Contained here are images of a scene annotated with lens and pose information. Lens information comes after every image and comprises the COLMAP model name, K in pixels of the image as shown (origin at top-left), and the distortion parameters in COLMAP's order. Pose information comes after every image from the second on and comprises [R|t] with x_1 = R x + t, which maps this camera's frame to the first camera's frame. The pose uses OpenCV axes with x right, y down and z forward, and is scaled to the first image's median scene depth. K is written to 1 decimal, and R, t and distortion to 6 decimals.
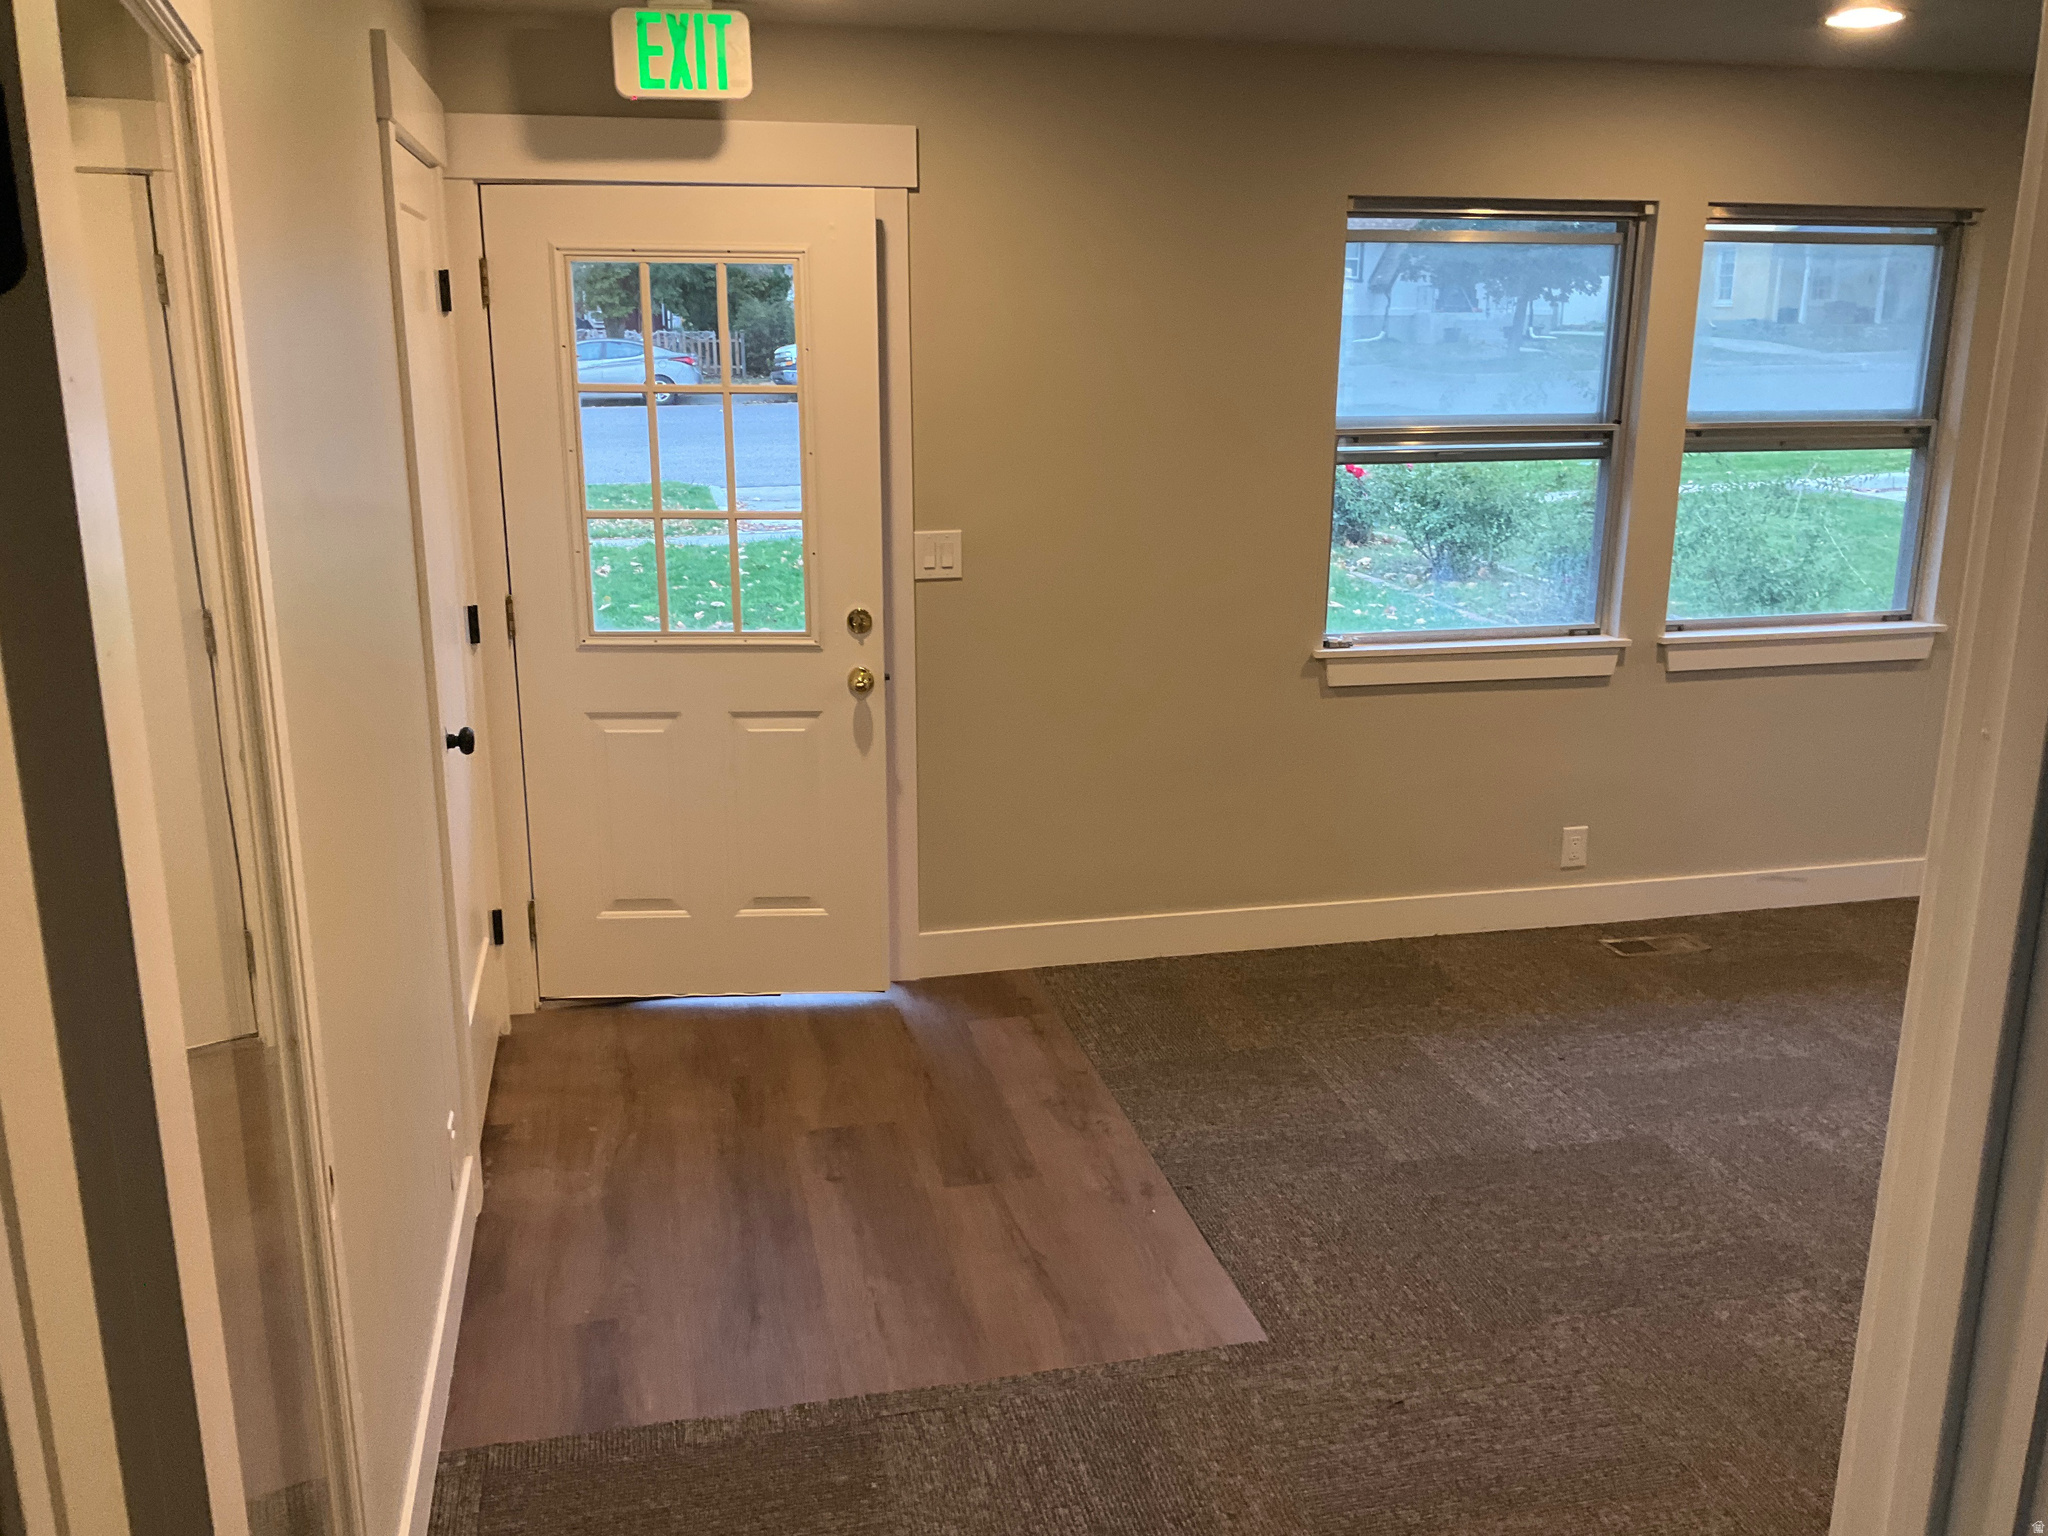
lens RADIAL K [[1687.0, 0, 1018.6], [0, 1687.0, 759.0], [0, 0, 1]] dist [0.061352, -0.110374]
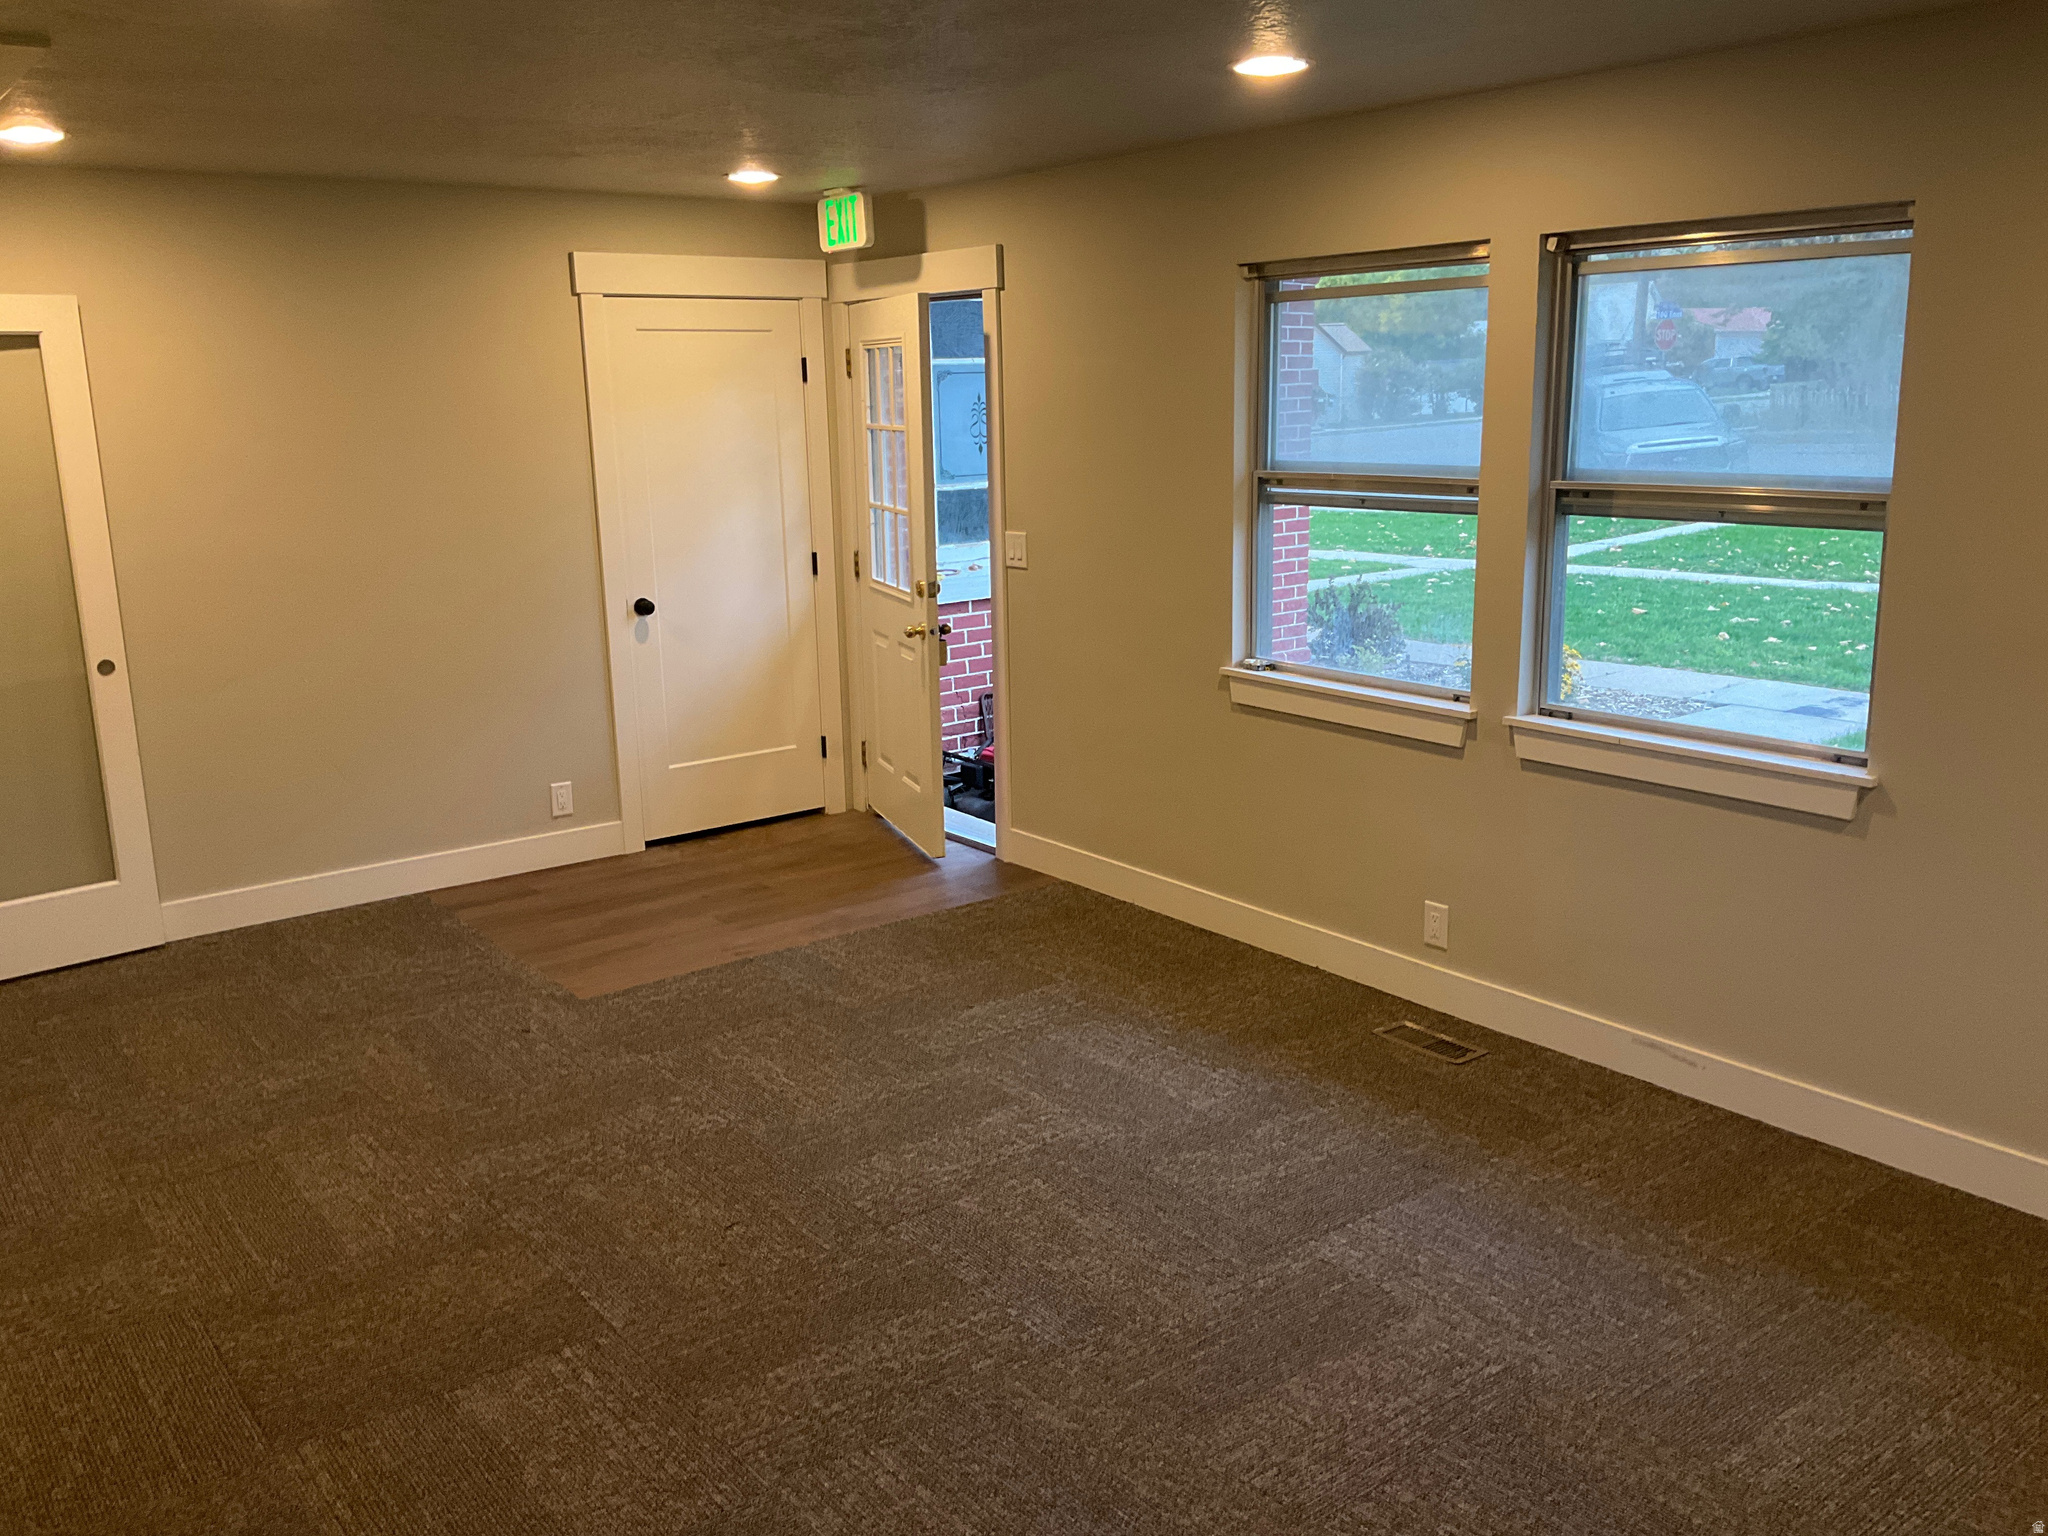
lens RADIAL K [[1687.0, 0, 1035.7], [0, 1687.0, 763.9], [0, 0, 1]] dist [0.061352, -0.110374]
pose [[0.418279, 0.188932, -0.888452, 1.078922], [-0.206309, 0.972325, 0.109638, -0.094354], [0.884579, 0.137436, 0.445681, 0.382901]]
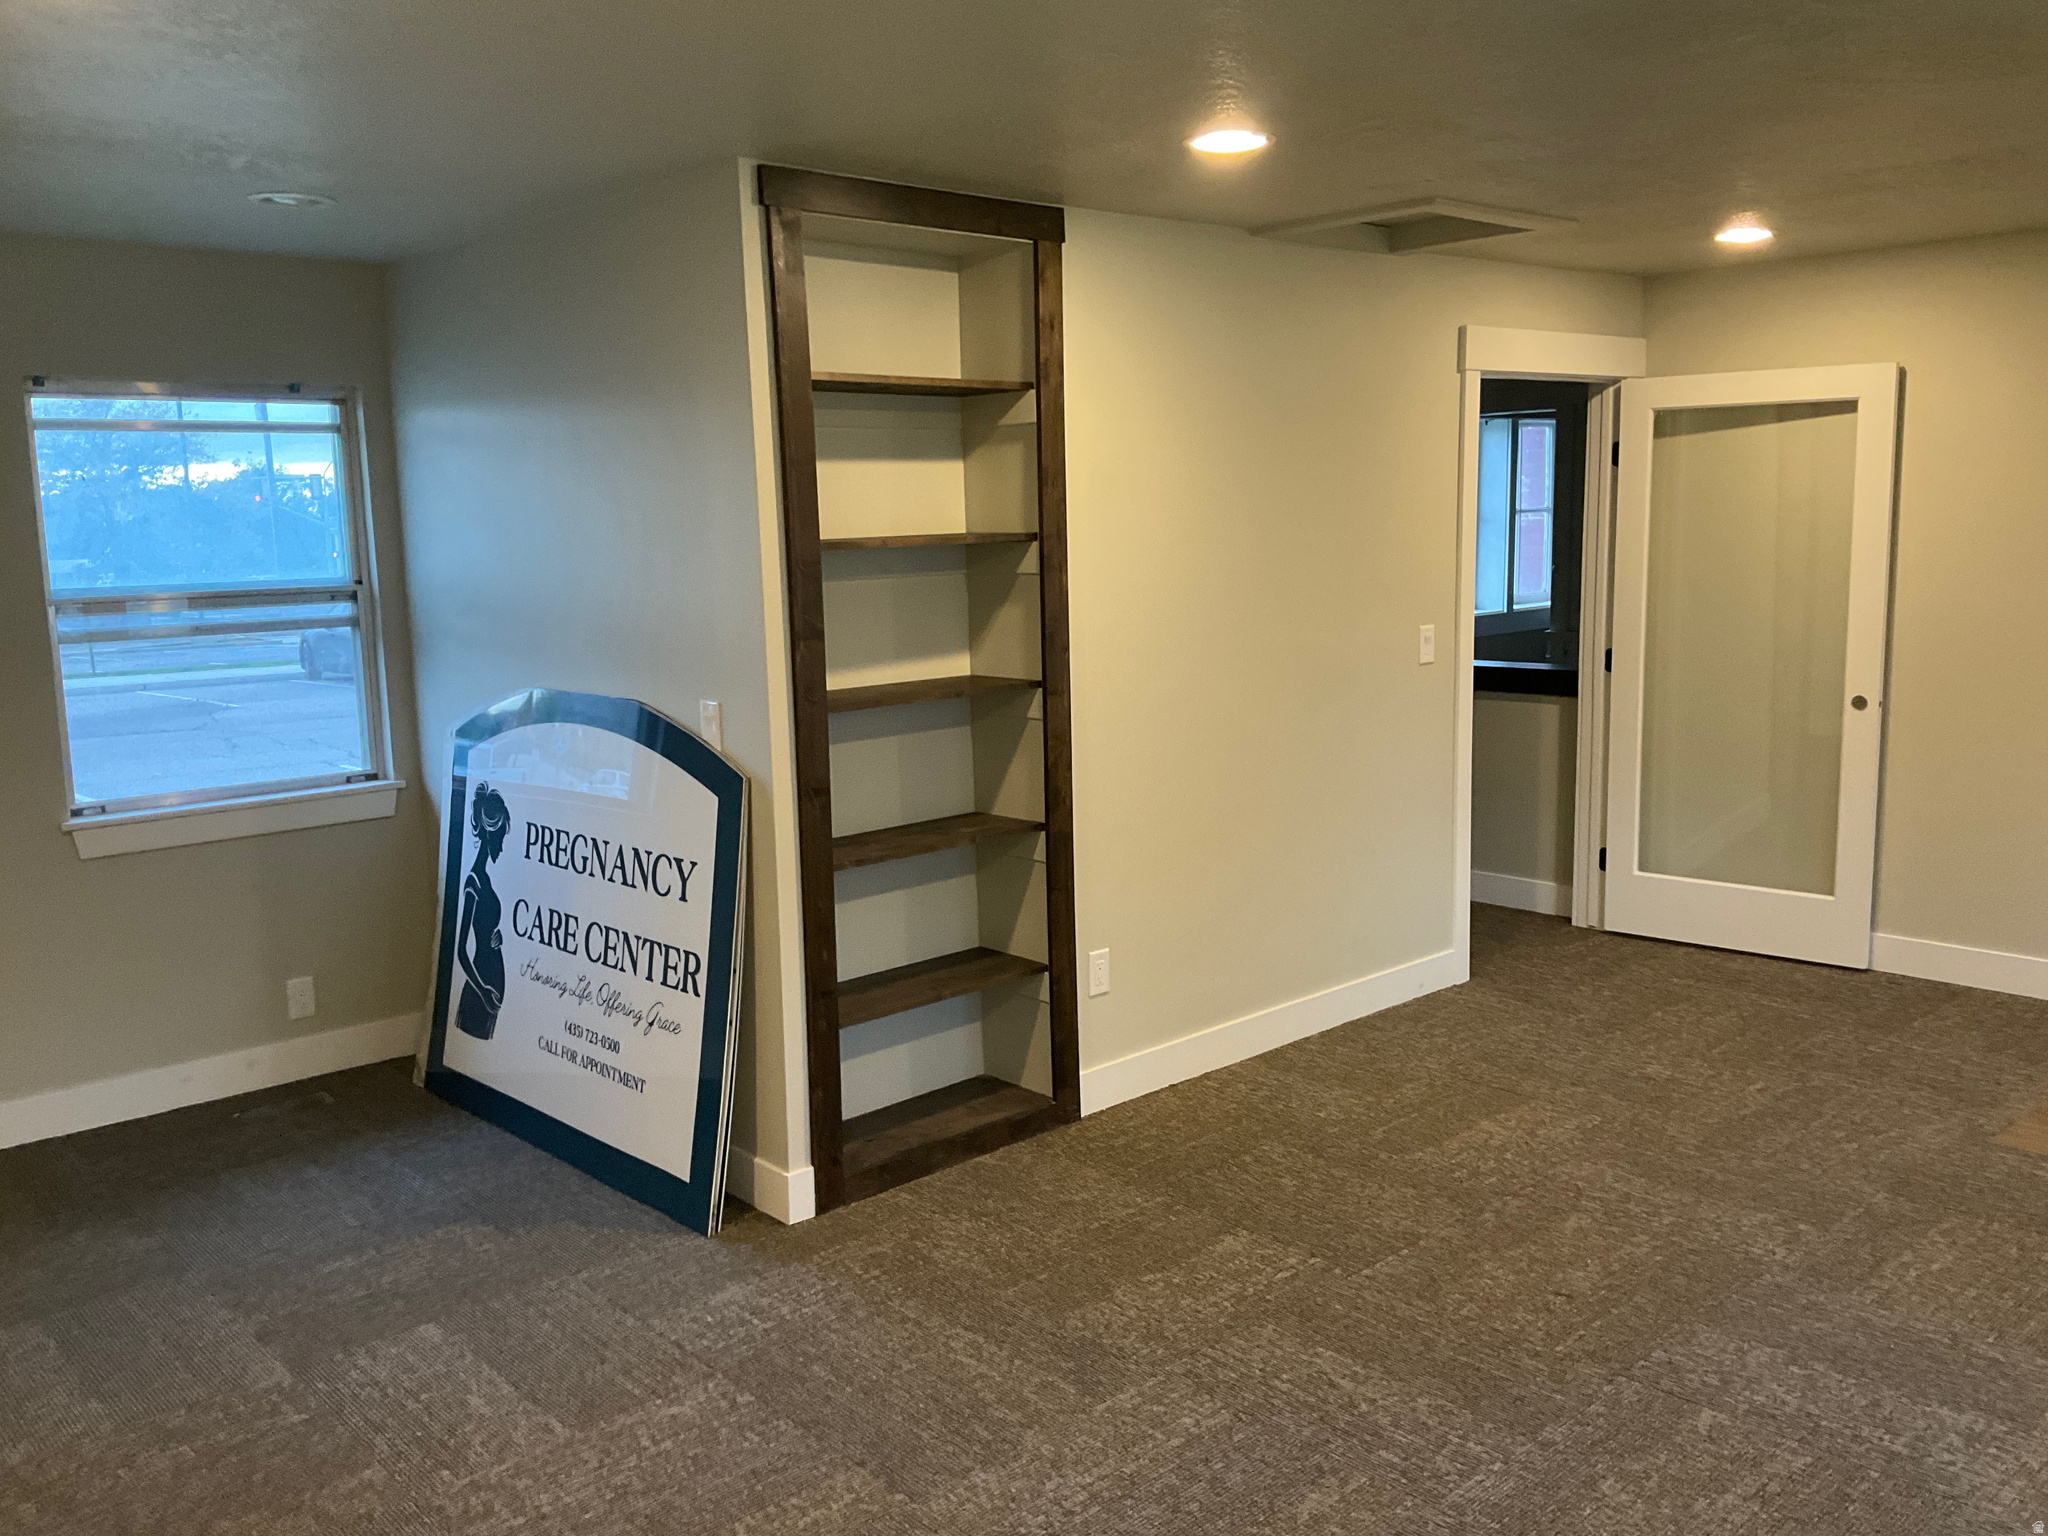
lens RADIAL K [[1687.0, 0, 1010.8], [0, 1687.0, 769.9], [0, 0, 1]] dist [0.061352, -0.110374]
pose [[-0.873747, 0.092695, -0.477466, 0.938365], [-0.101033, 0.925668, 0.364597, -0.239613], [0.475771, 0.366806, -0.799434, 1.008518]]
